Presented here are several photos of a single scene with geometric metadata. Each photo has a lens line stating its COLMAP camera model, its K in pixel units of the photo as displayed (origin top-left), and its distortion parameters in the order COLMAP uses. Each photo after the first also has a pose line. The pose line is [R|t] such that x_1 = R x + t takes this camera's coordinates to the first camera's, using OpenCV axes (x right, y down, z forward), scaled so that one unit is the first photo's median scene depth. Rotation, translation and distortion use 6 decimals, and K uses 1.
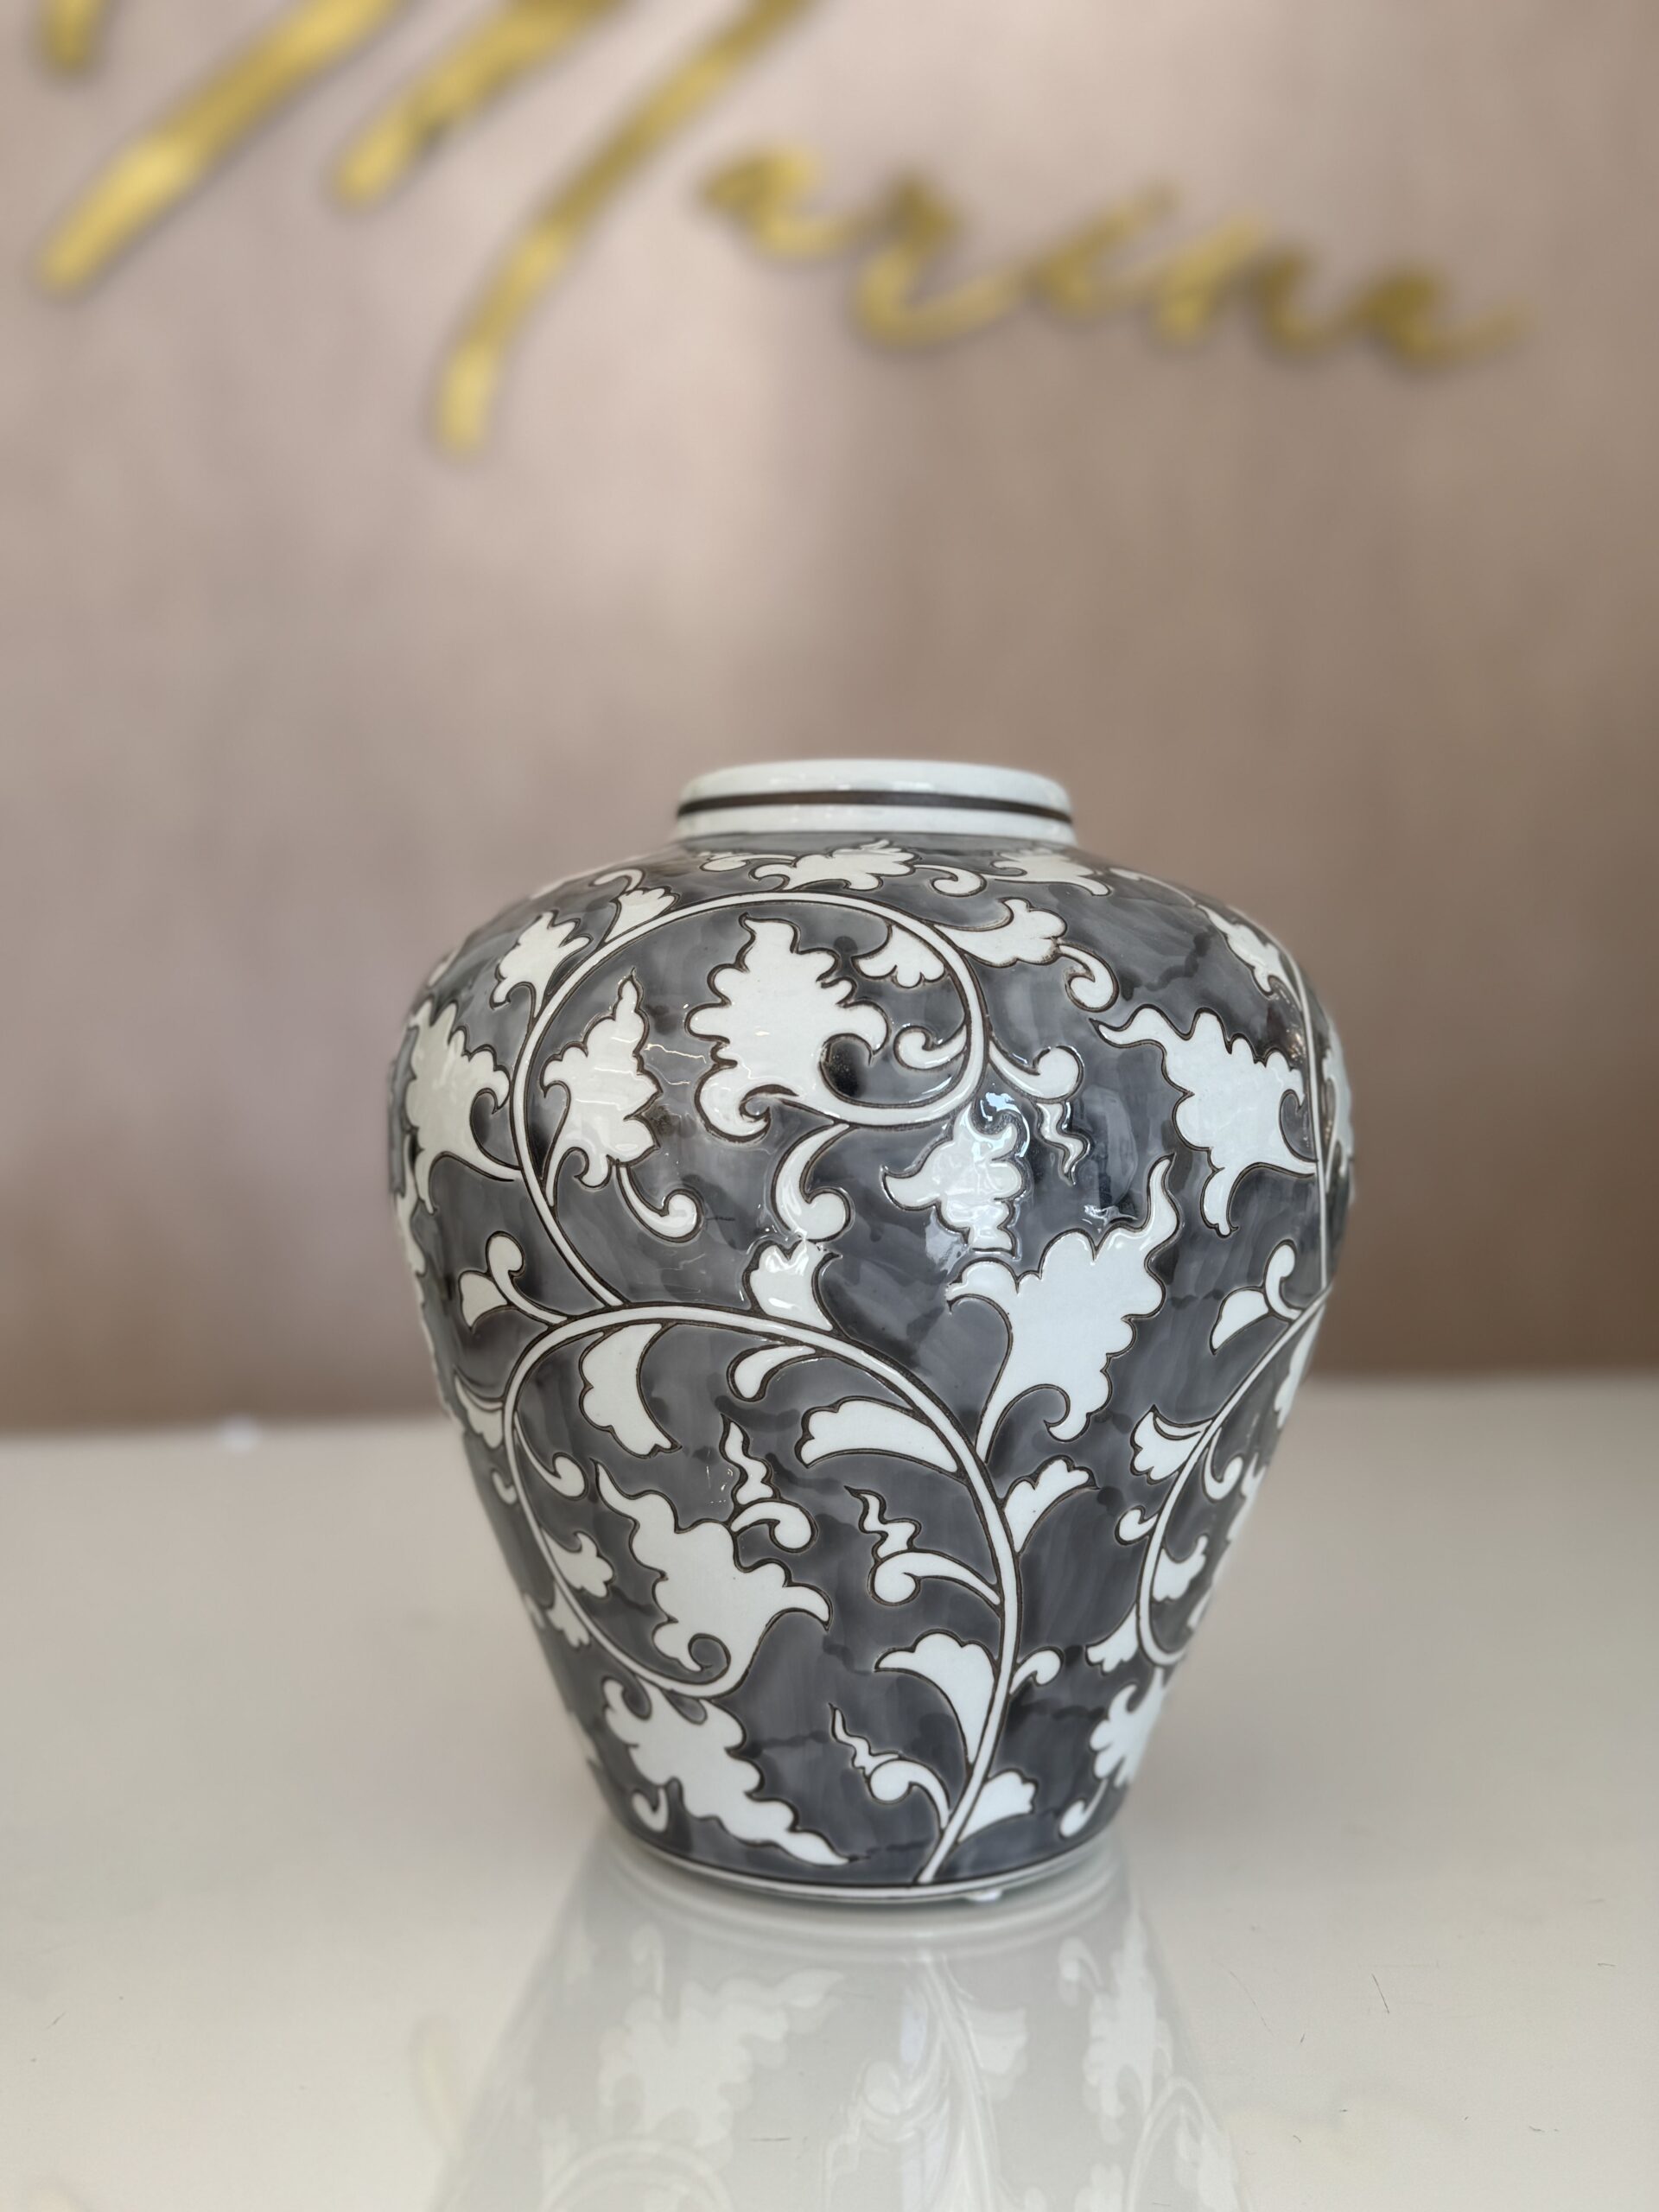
lens RADIAL K [[2000.1, 0, 830.5], [0, 2000.1, 1167.4], [0, 0, 1]] dist [0.194715, -0.488363]
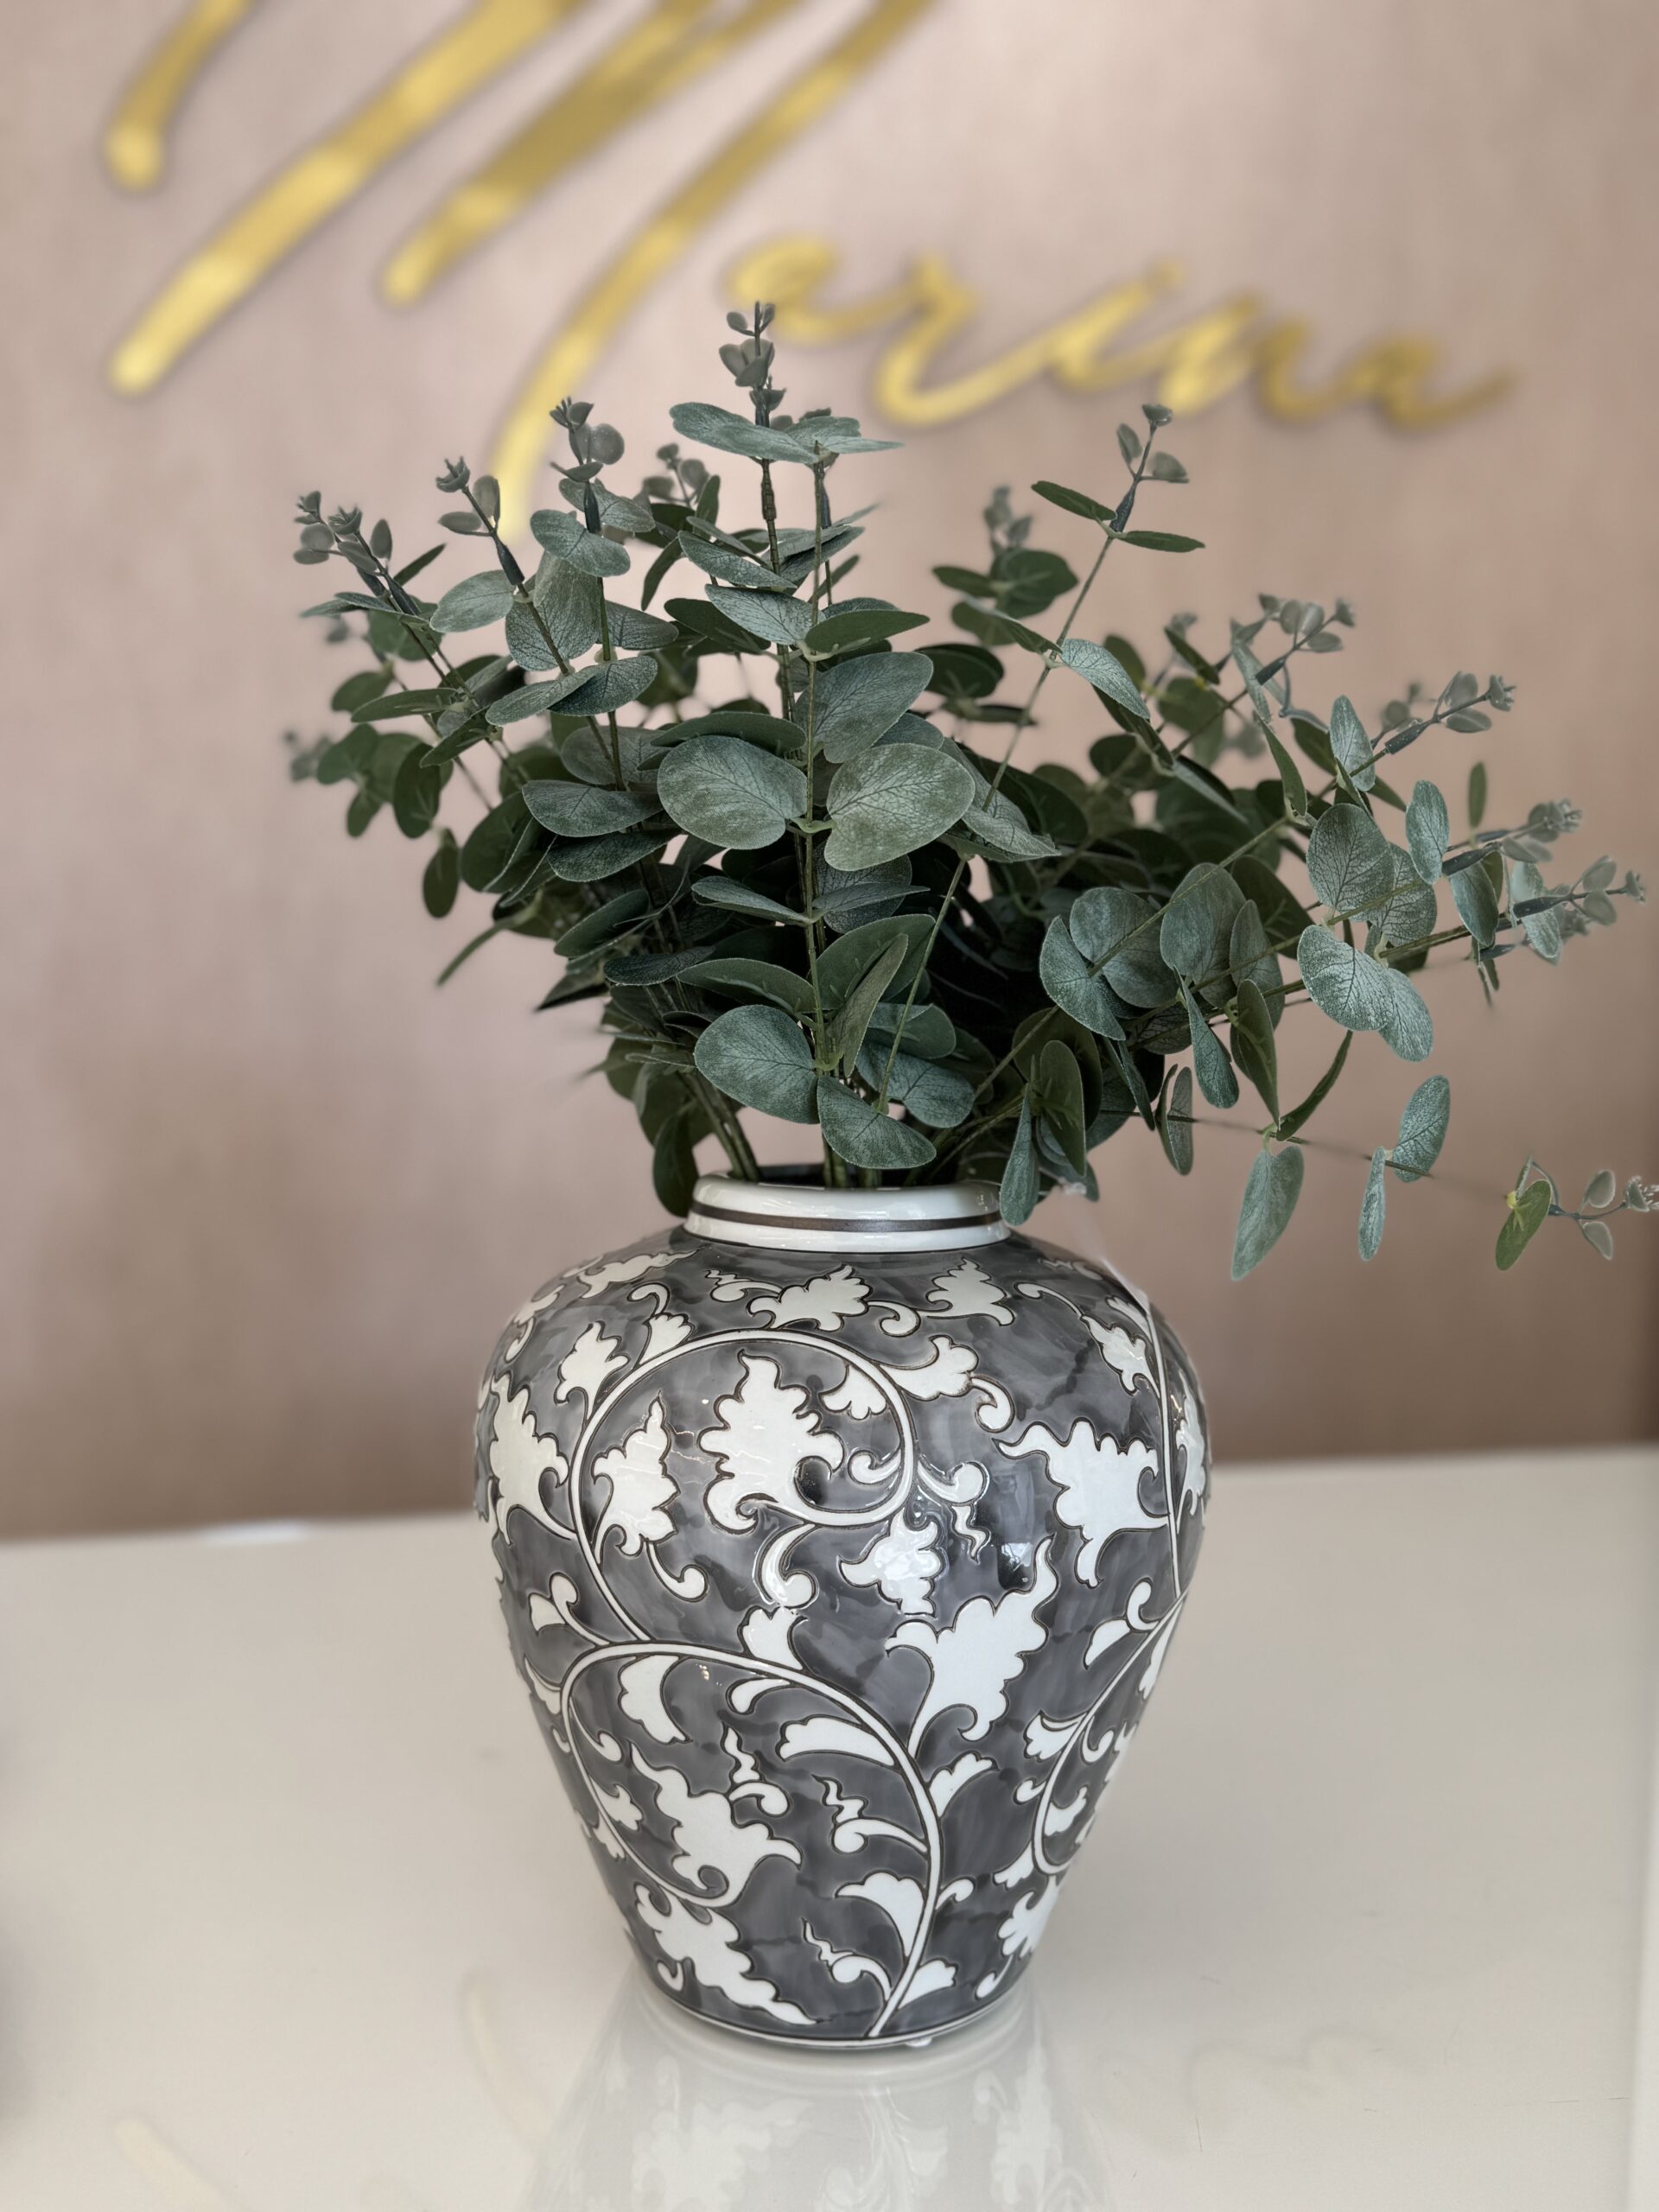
lens RADIAL K [[2000.1, 0, 830.5], [0, 2000.1, 1167.4], [0, 0, 1]] dist [0.194715, -0.488363]
pose [[0.999884, 0.007155, -0.013462, 0.034123], [-0.006505, 0.998838, 0.047760, -0.308426], [0.013788, -0.047667, 0.998768, -0.344799]]
